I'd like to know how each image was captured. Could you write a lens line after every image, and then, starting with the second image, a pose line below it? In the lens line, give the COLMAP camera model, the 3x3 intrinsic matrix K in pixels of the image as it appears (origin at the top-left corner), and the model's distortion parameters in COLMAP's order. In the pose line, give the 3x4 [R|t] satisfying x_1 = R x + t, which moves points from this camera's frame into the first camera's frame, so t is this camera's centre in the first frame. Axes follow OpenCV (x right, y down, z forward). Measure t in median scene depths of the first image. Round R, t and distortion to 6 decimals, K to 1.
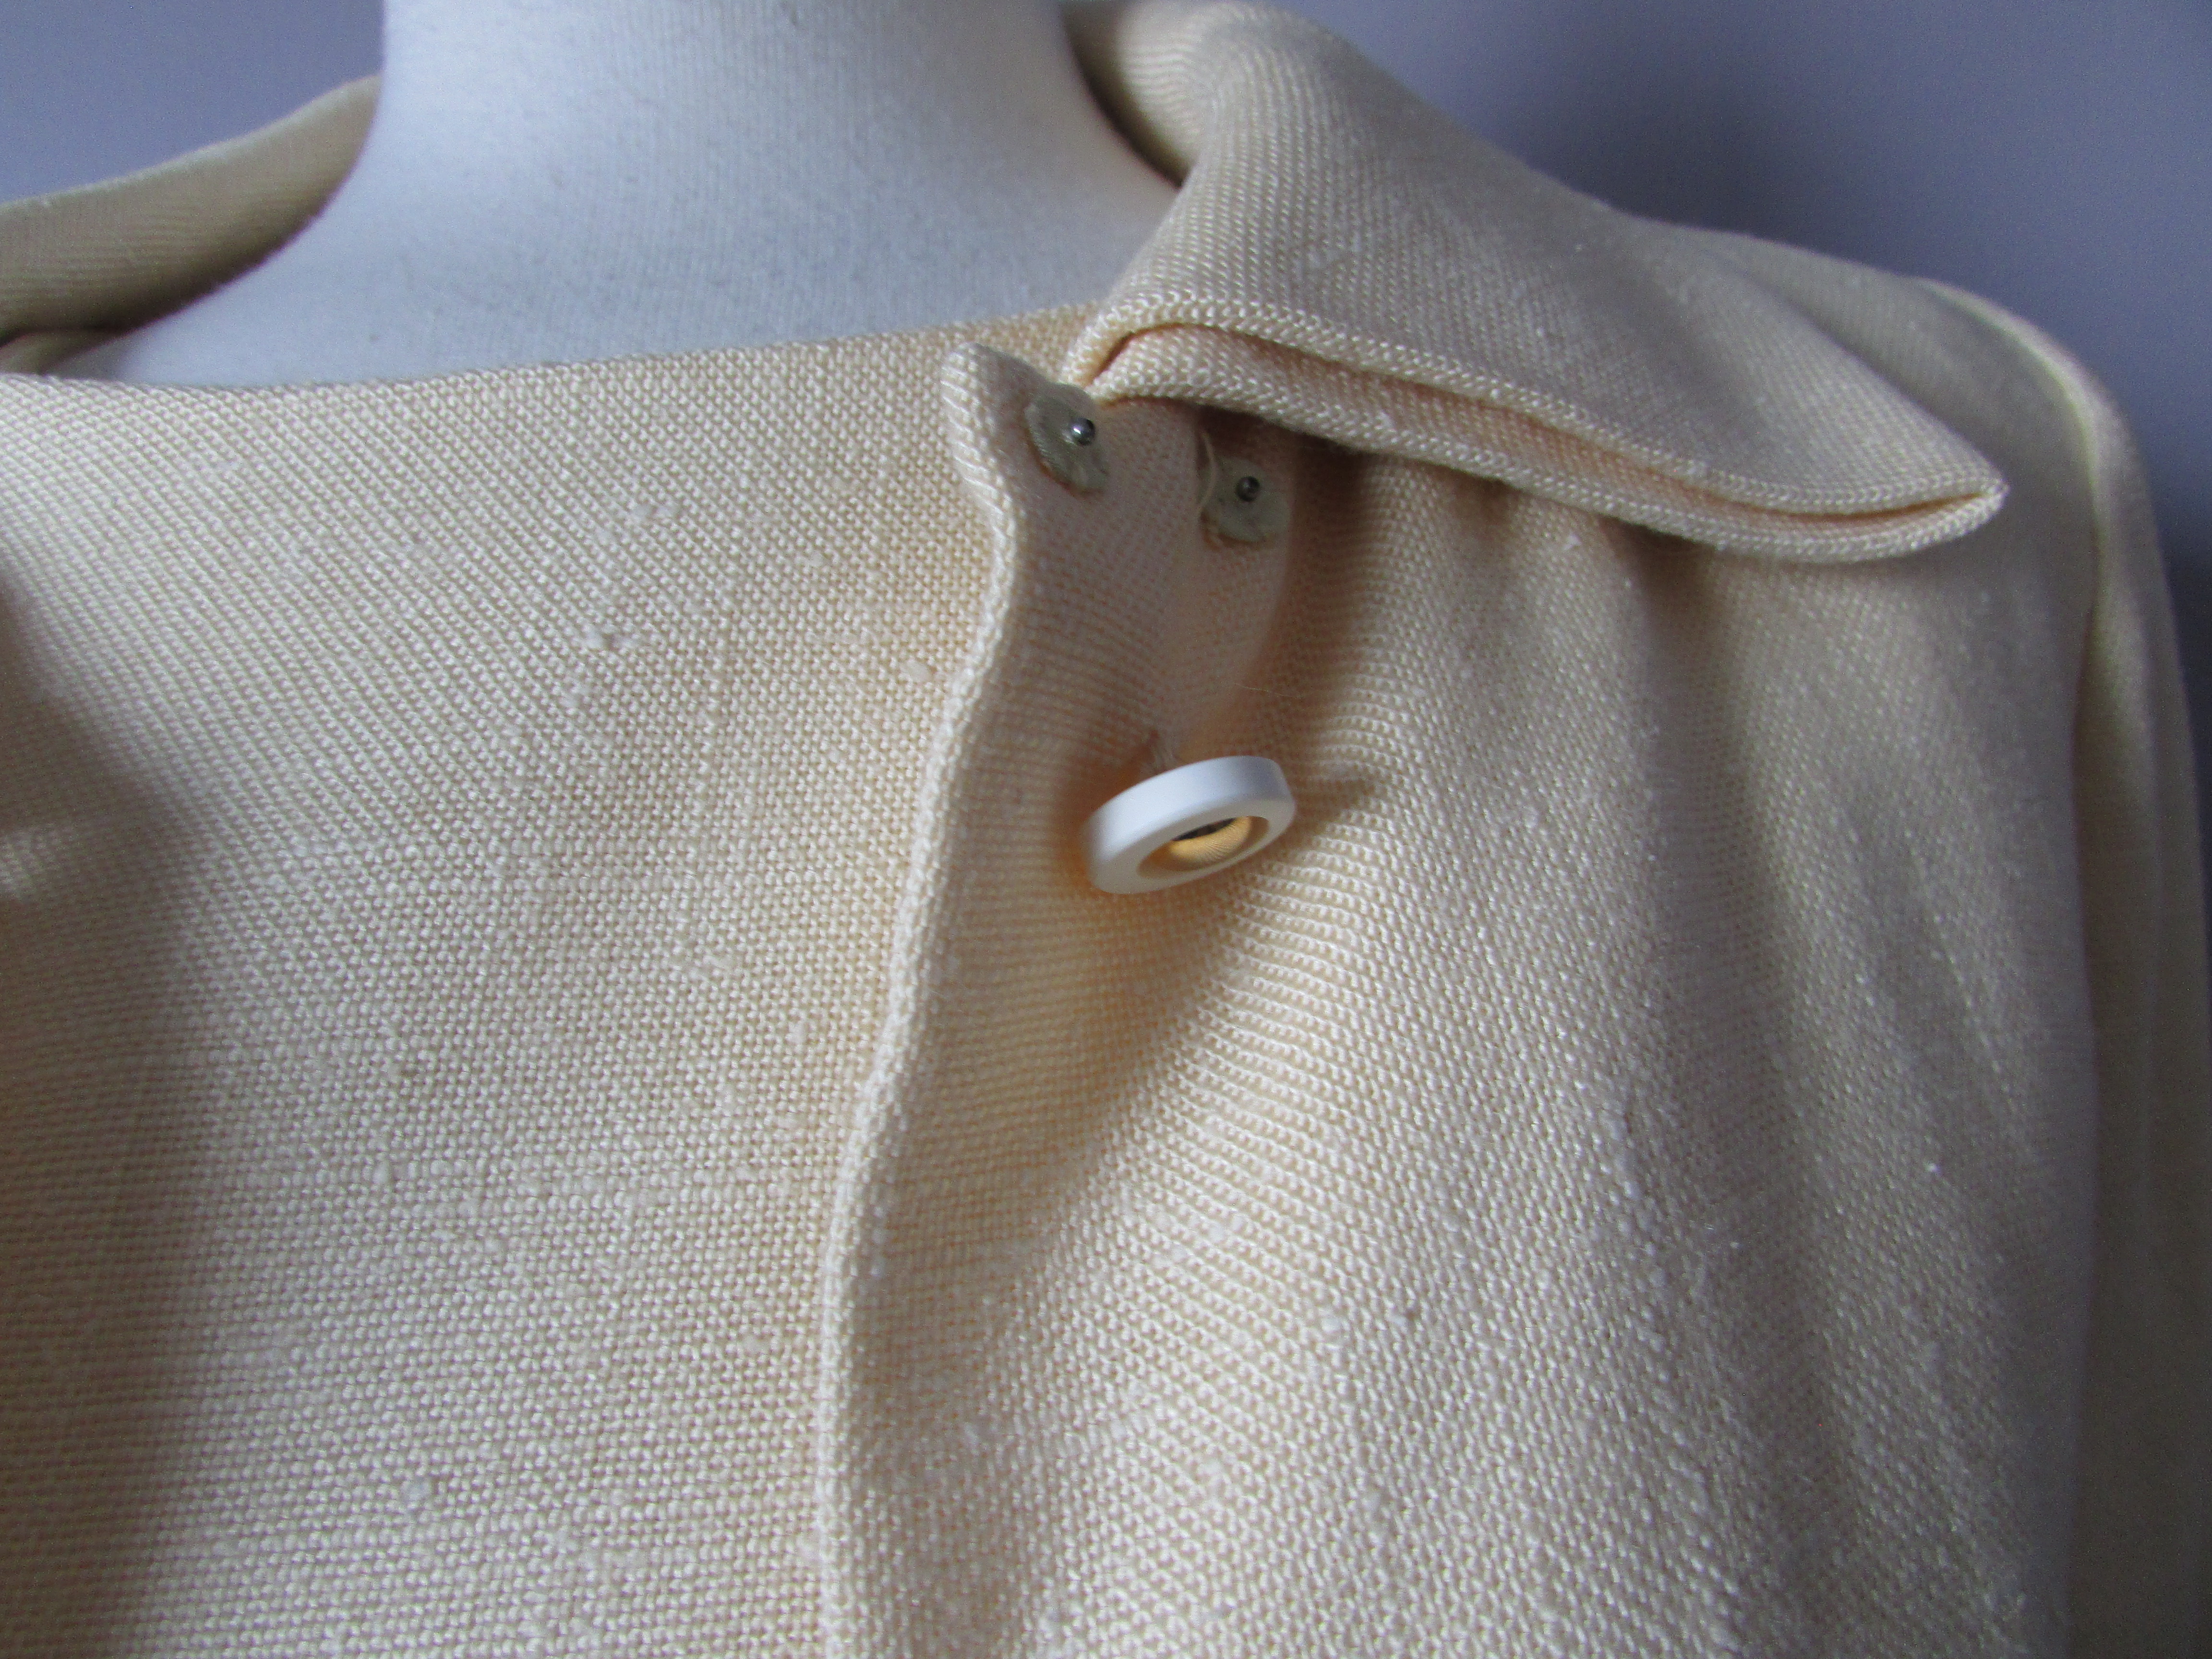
lens RADIAL K [[1561.0, 0, 1097.0], [0, 1561.0, 833.8], [0, 0, 1]] dist [-0.020374, -0.003614]
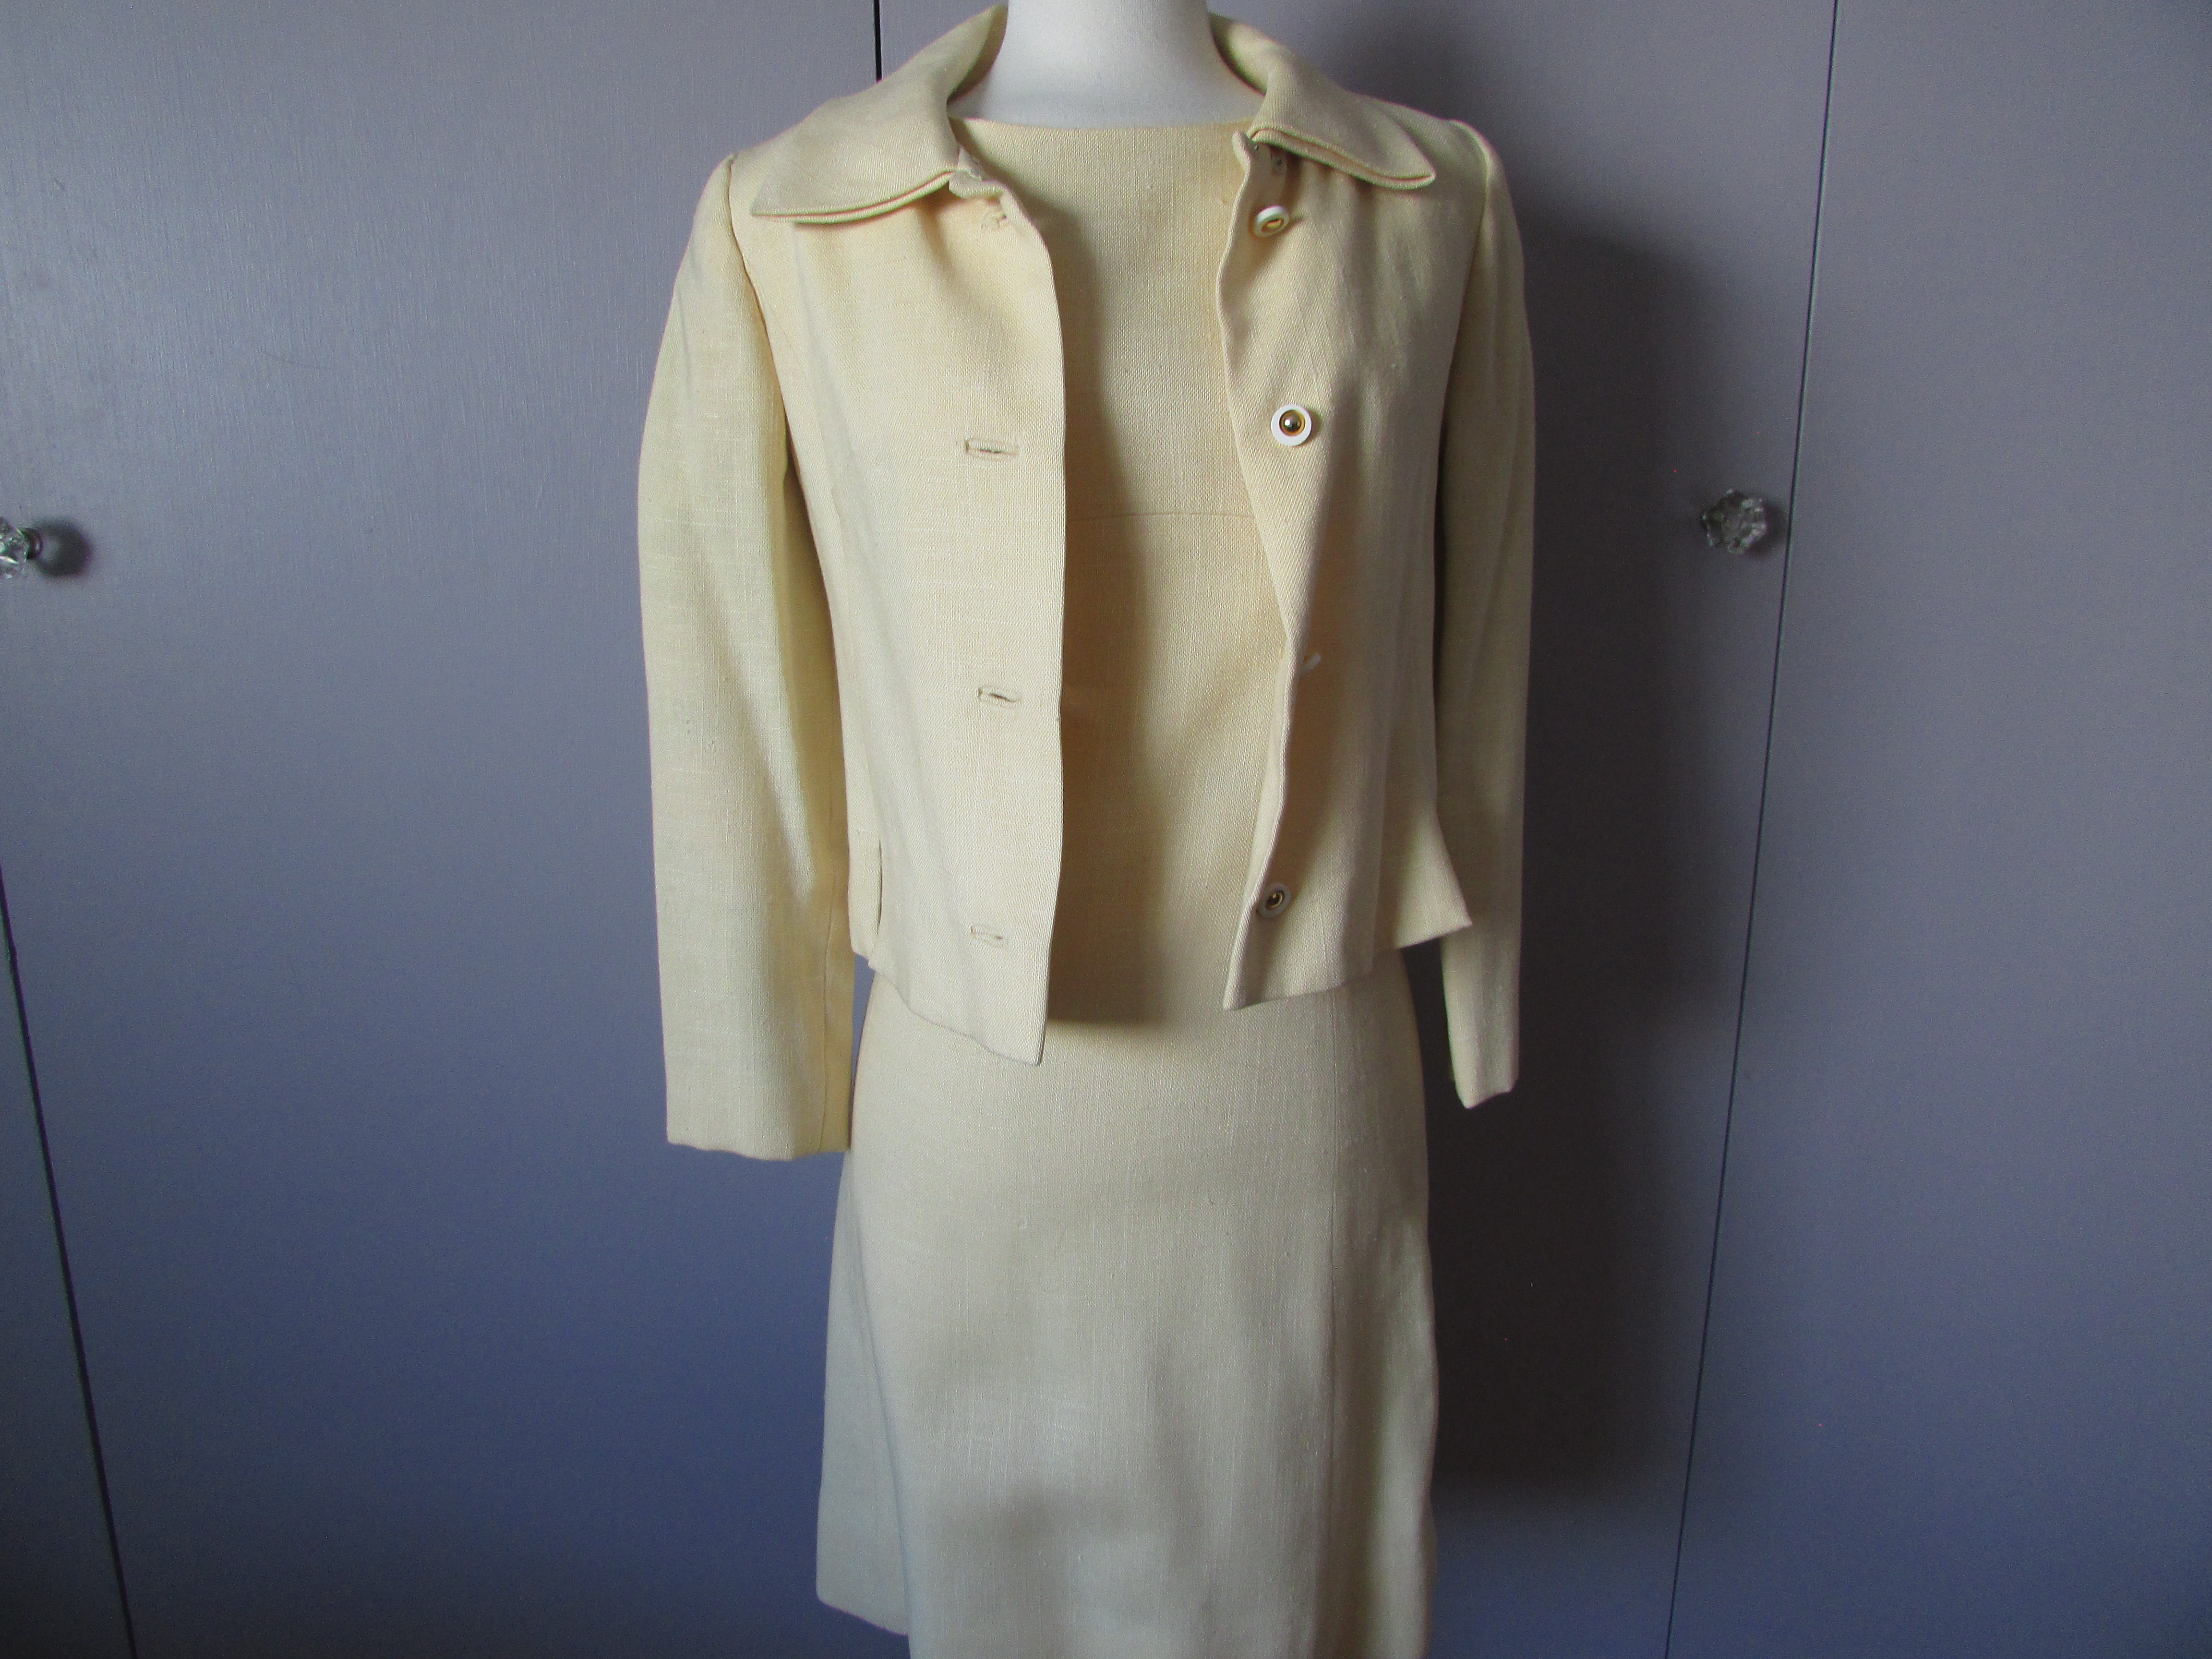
lens RADIAL K [[1561.0, 0, 1105.3], [0, 1561.0, 829.9], [0, 0, 1]] dist [-0.020374, -0.003614]
pose [[0.993924, 0.013212, 0.109276, -0.986992], [-0.027445, 0.991161, 0.129795, 1.286424], [-0.106596, -0.132006, 0.985501, -4.196570]]
